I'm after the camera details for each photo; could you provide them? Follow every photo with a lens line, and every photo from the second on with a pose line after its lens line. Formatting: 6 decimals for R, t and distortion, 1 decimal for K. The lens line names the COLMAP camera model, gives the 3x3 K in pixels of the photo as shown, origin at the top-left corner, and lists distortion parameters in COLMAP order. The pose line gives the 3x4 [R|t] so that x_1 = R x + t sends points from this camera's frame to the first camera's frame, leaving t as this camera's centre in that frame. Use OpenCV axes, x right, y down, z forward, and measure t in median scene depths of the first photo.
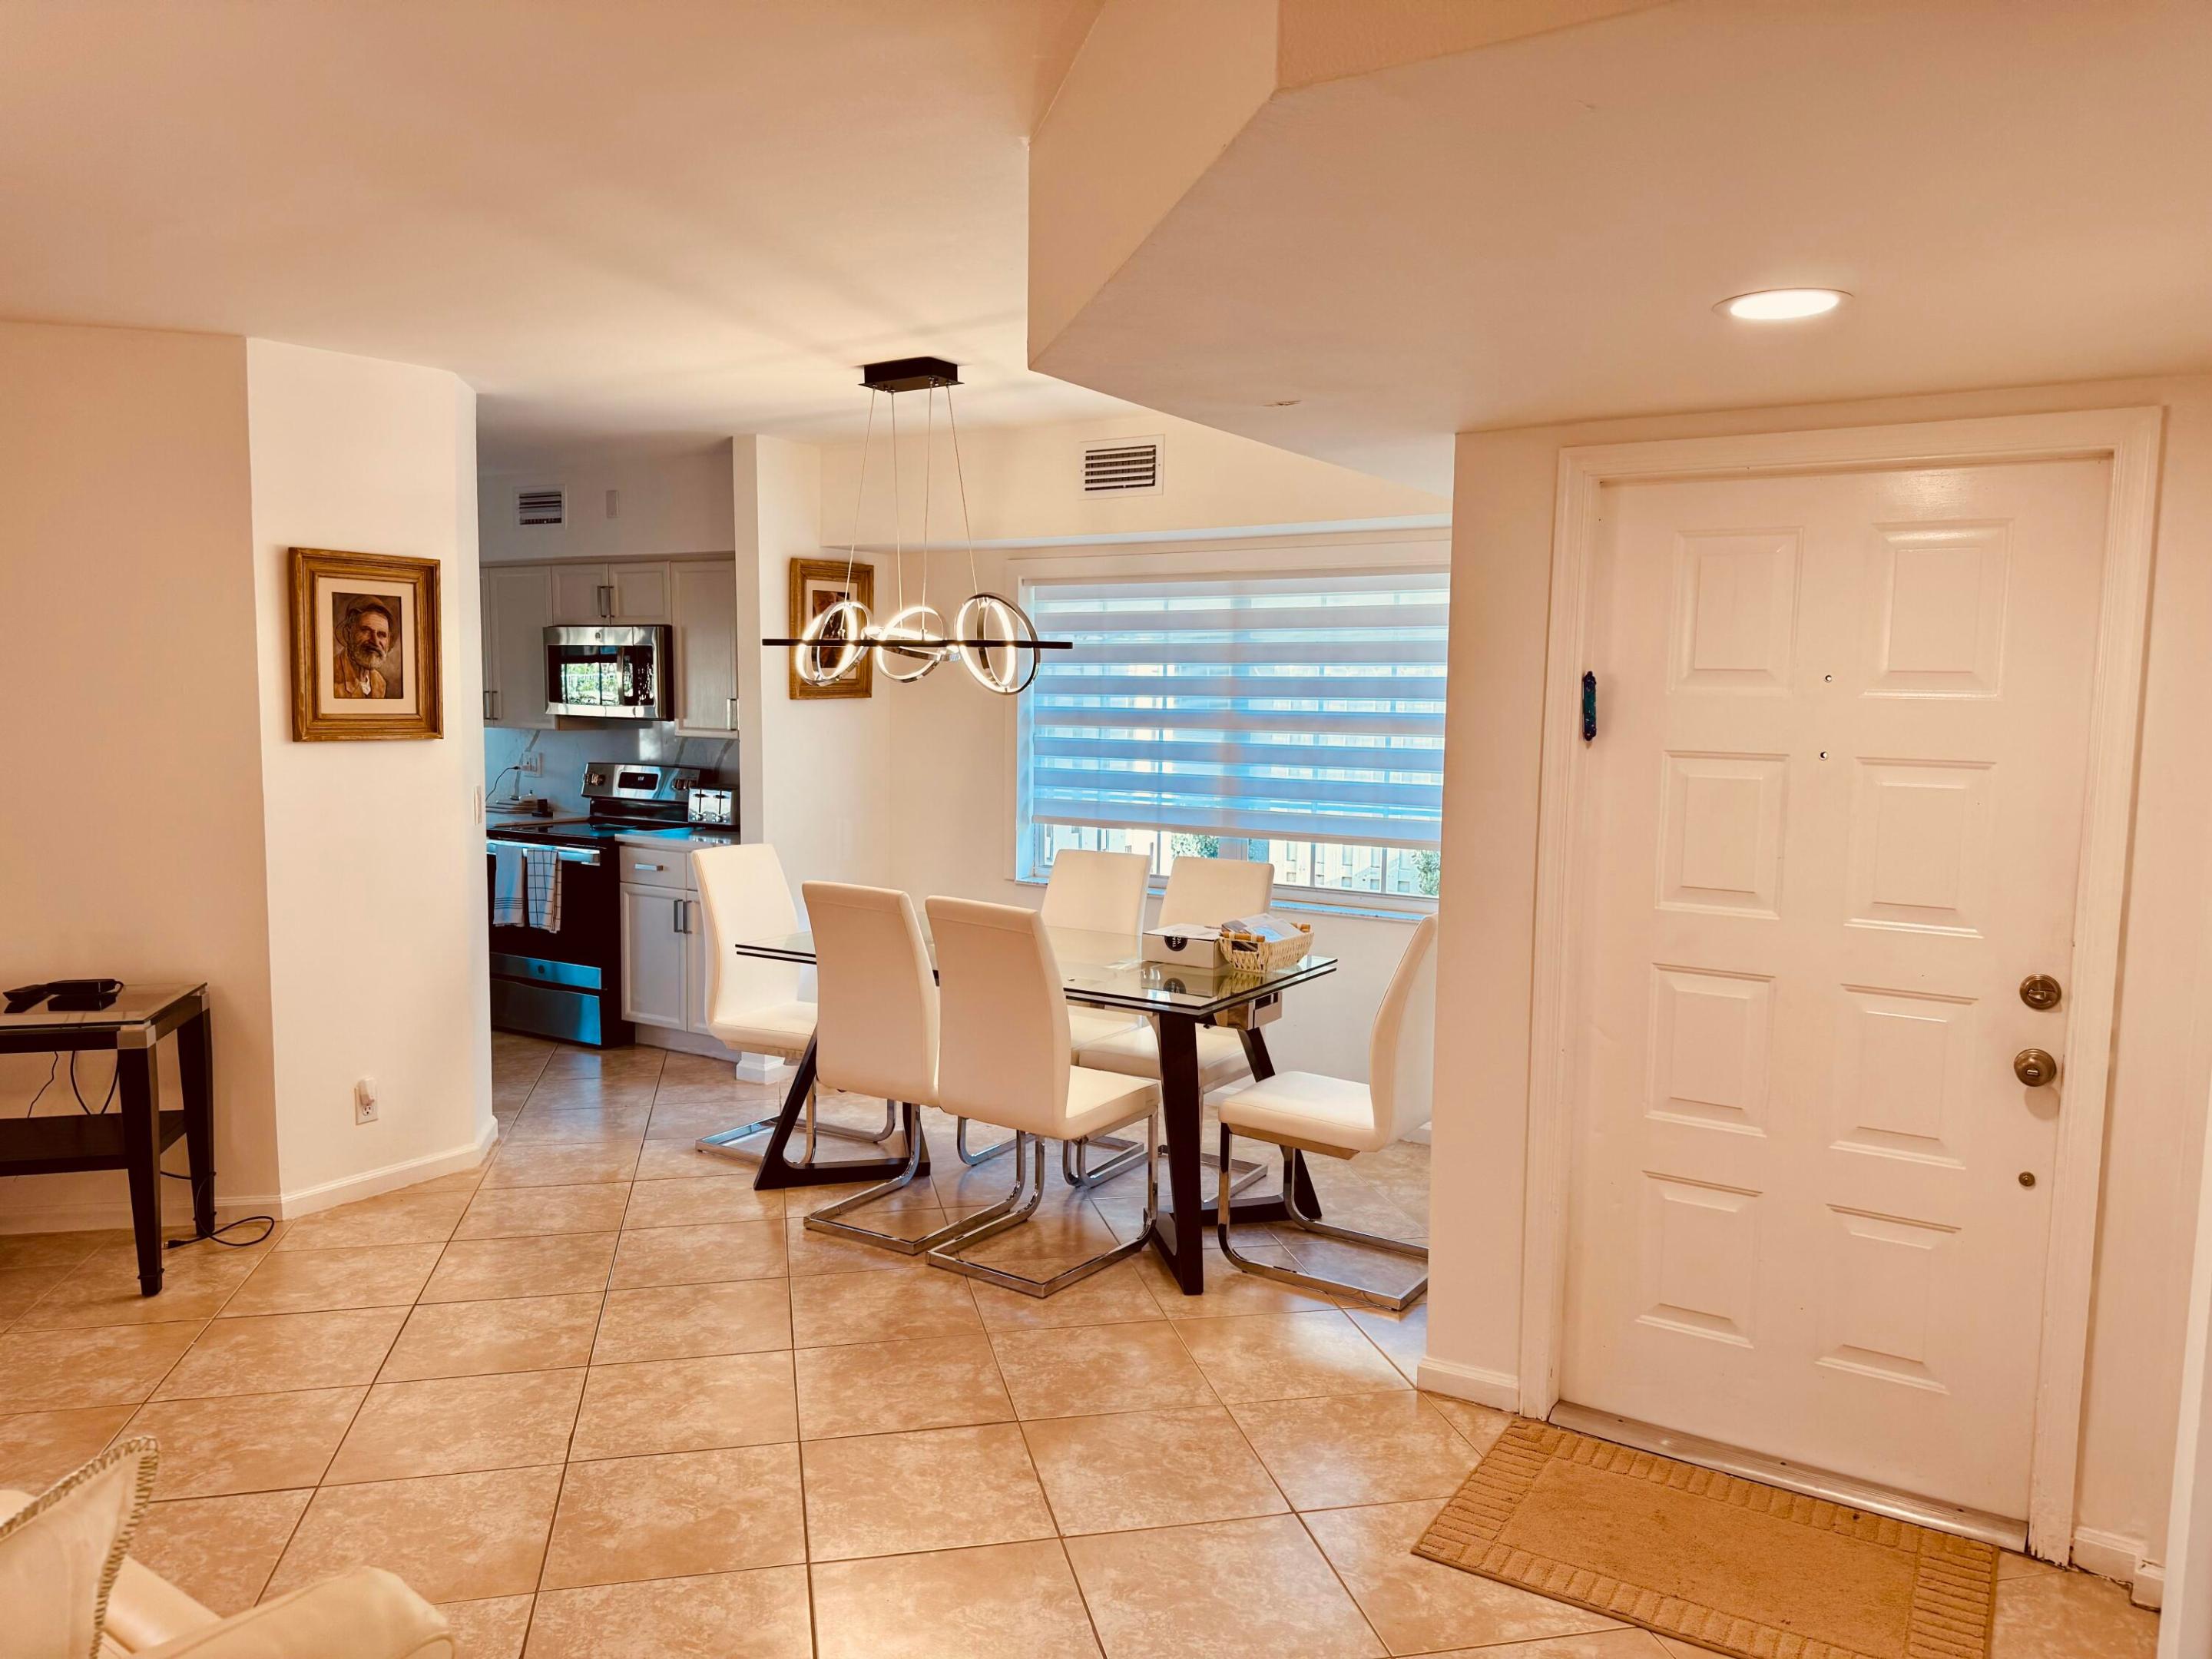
lens RADIAL K [[1562.3, 0, 1097.8], [0, 1562.3, 843.0], [0, 0, 1]] dist [0.023071, -0.025869]
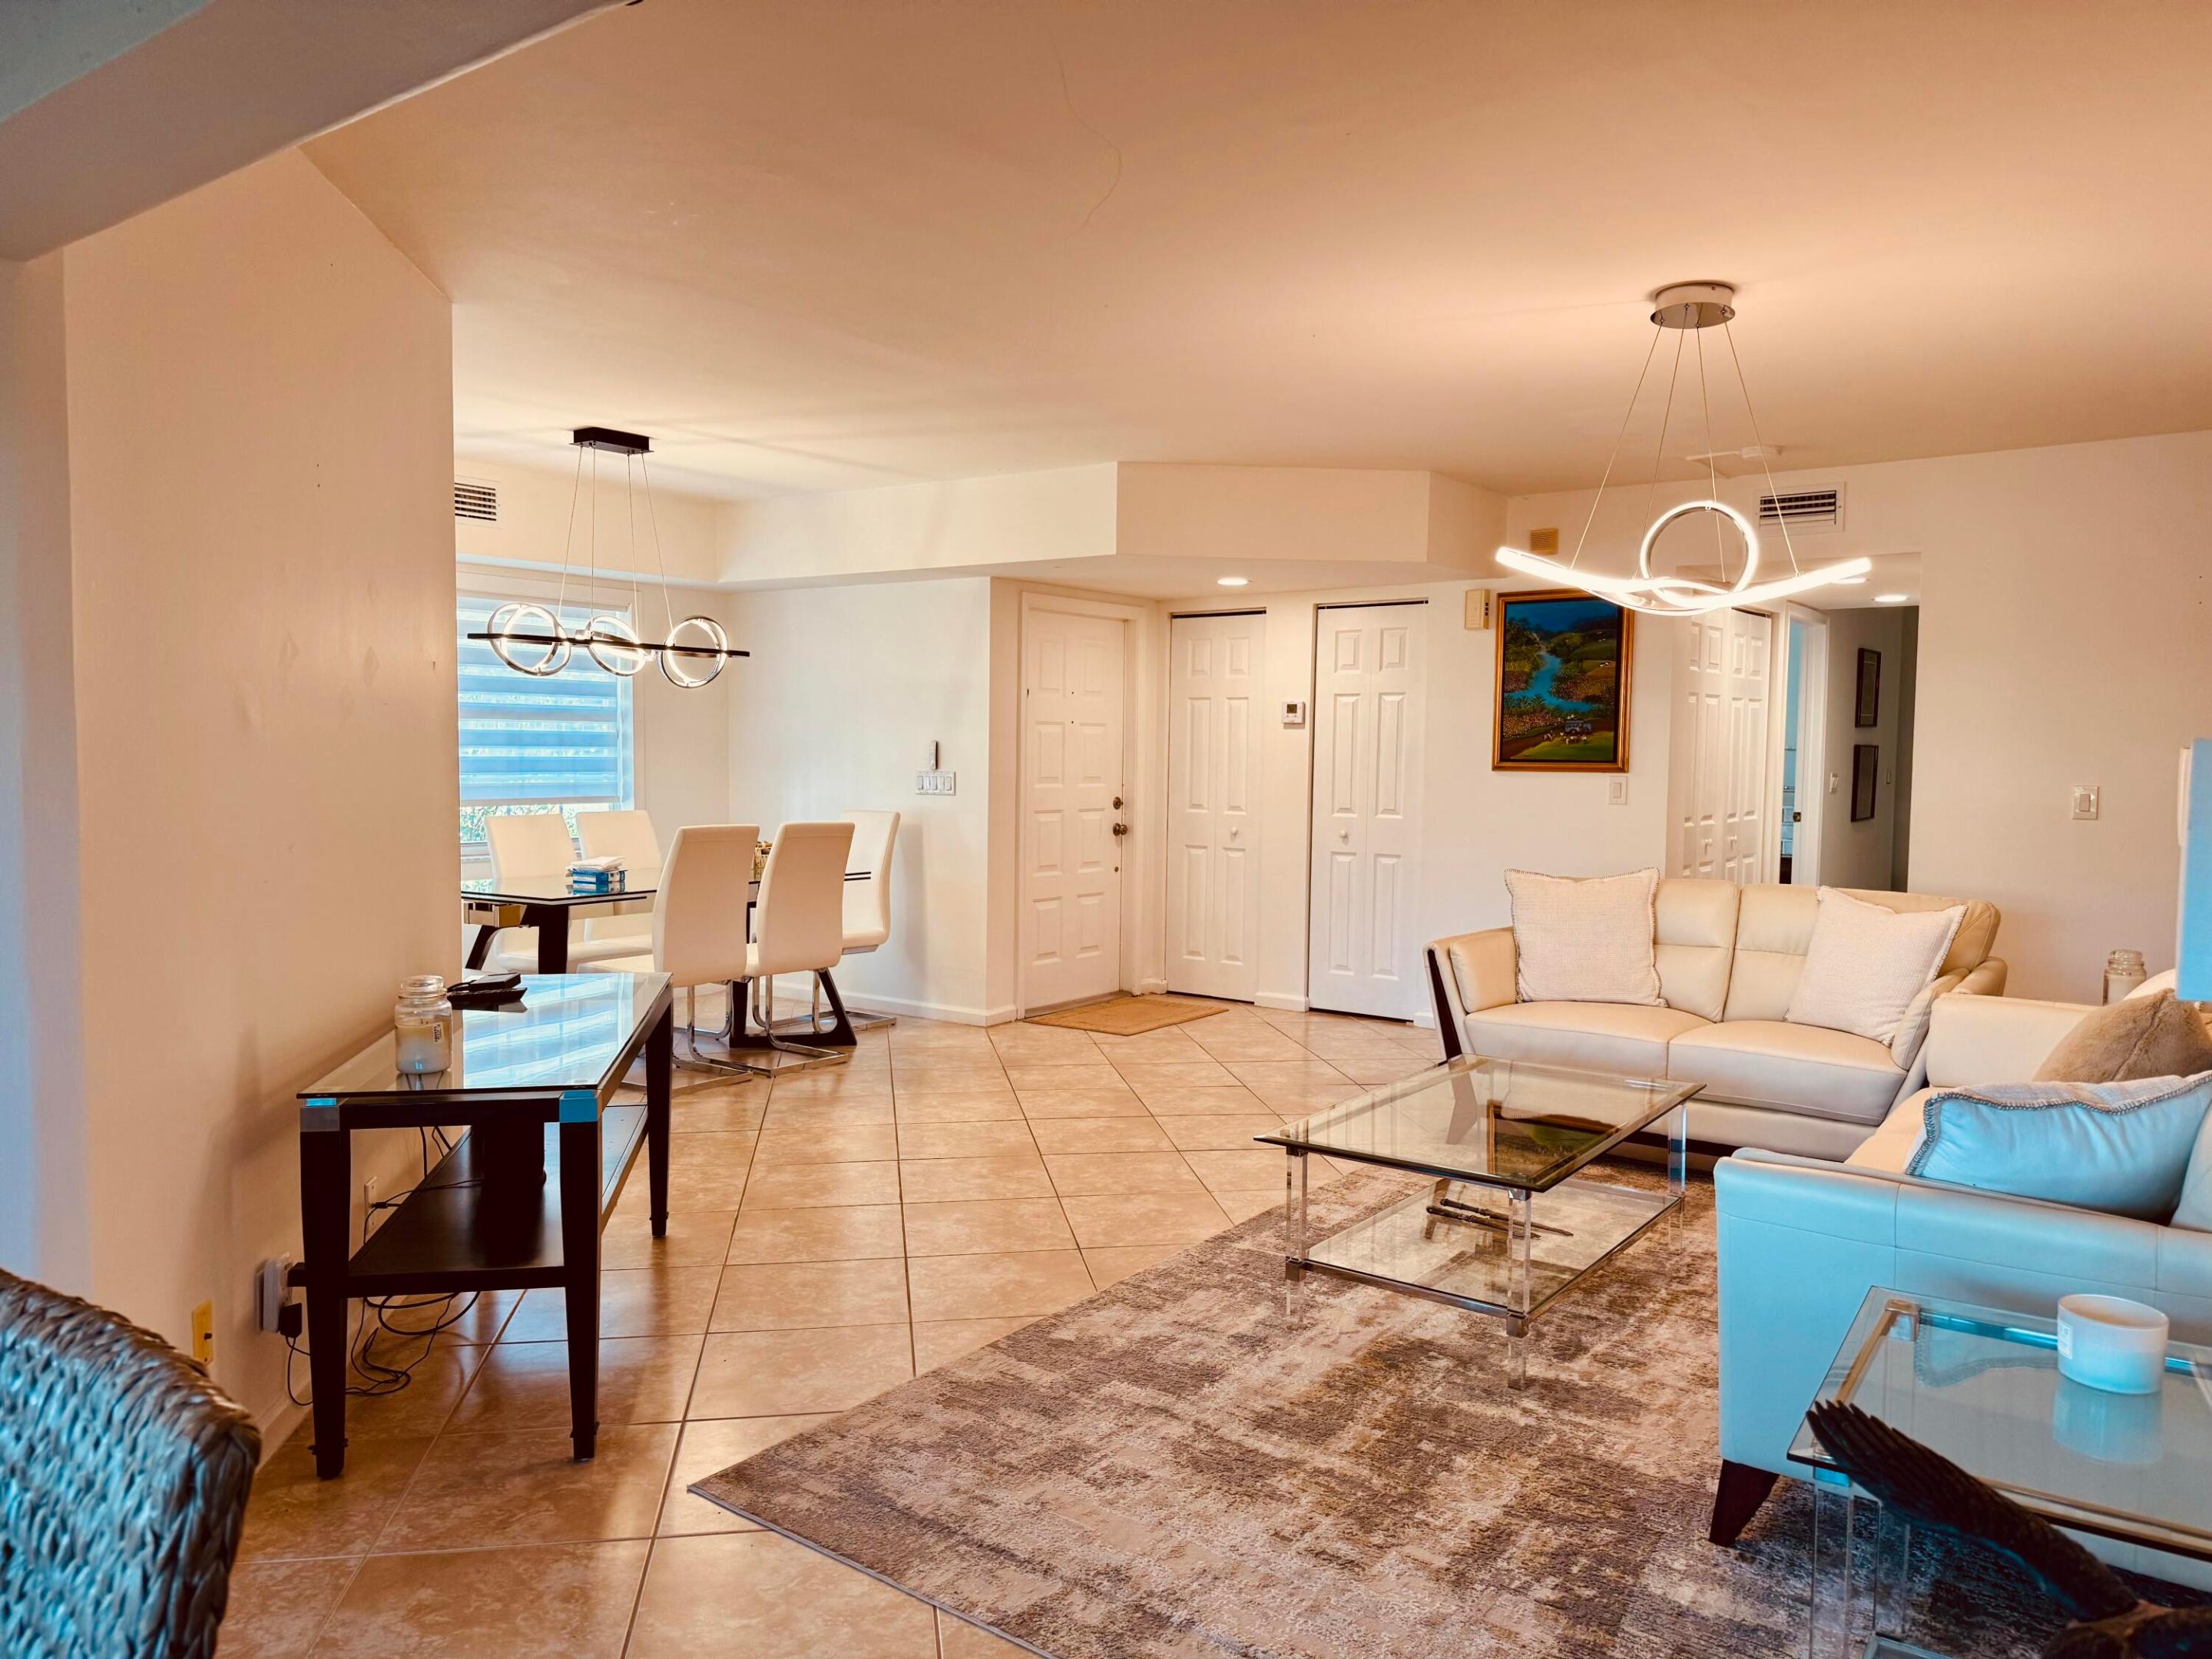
lens RADIAL K [[1562.3, 0, 1100.5], [0, 1562.3, 833.2], [0, 0, 1]] dist [0.023071, -0.025869]
pose [[0.053775, -0.066908, 0.996309, -1.447243], [0.091938, 0.993846, 0.061780, -0.018923], [-0.994312, 0.088276, 0.059596, 0.548521]]
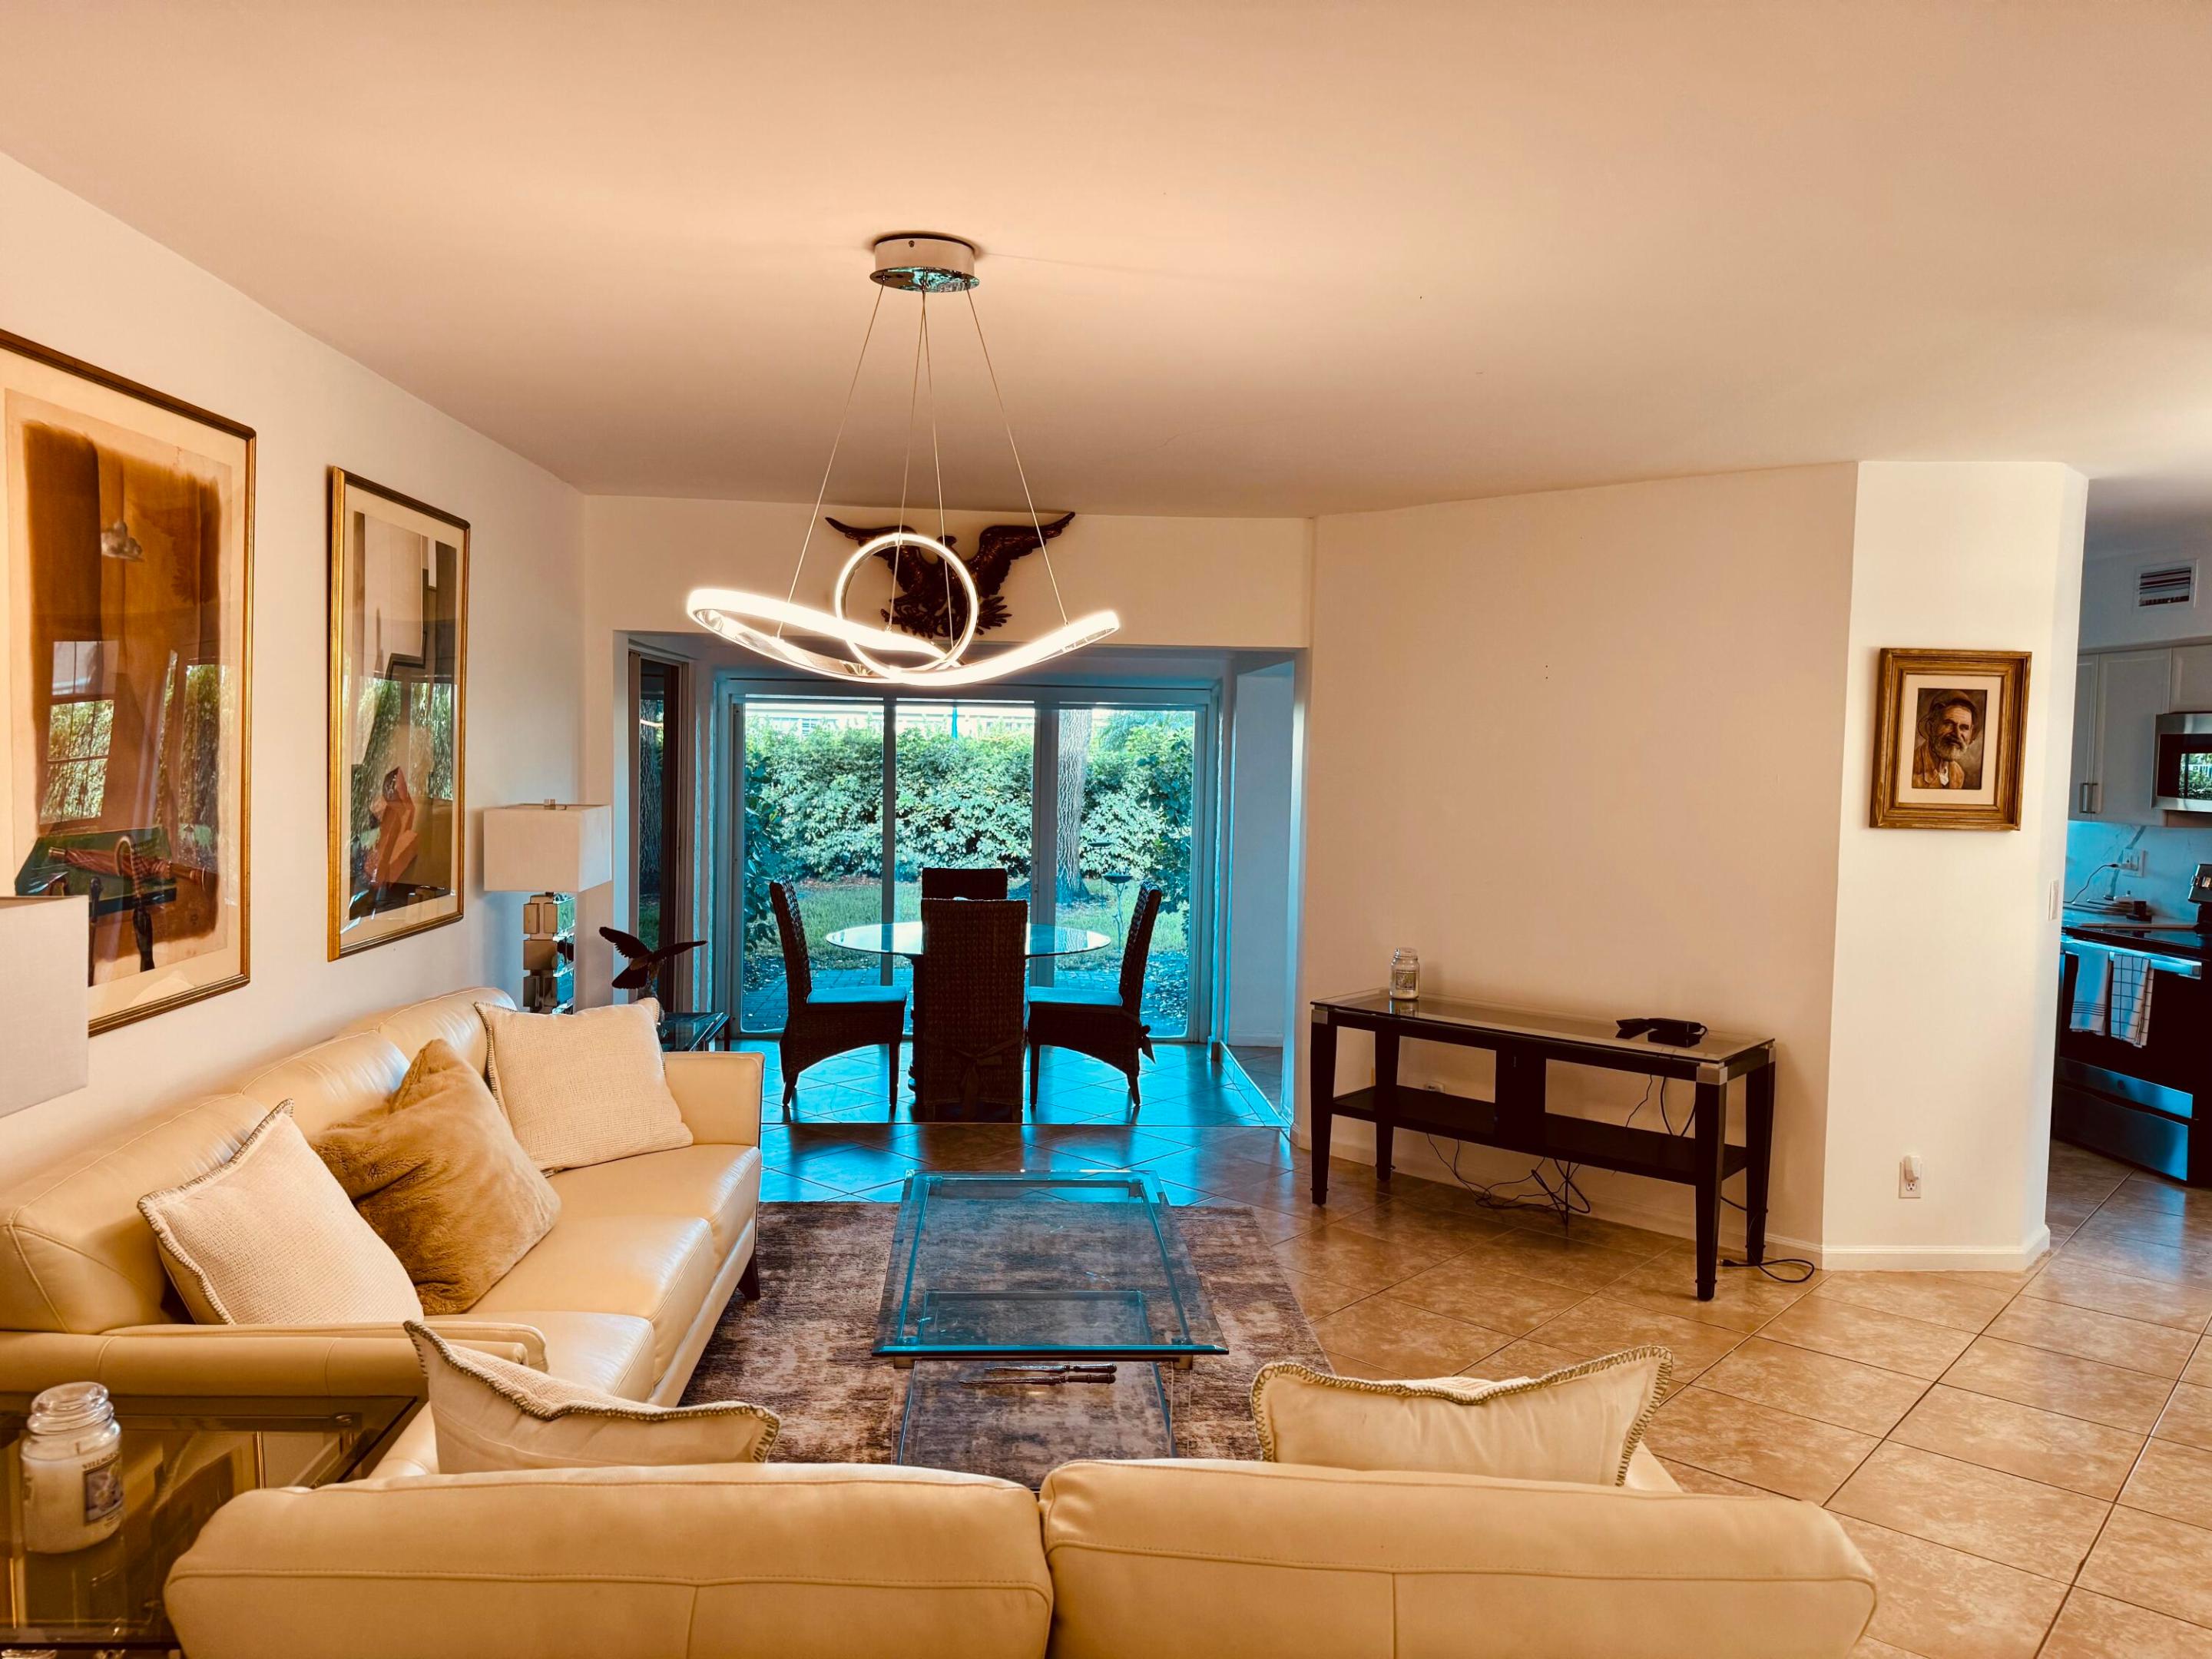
lens RADIAL K [[1562.3, 0, 1100.8], [0, 1562.3, 839.7], [0, 0, 1]] dist [0.023071, -0.025869]
pose [[0.586650, 0.043958, -0.808646, 0.048549], [-0.091447, 0.995735, -0.012213, 0.004920], [0.804661, 0.081113, 0.588168, -0.056369]]
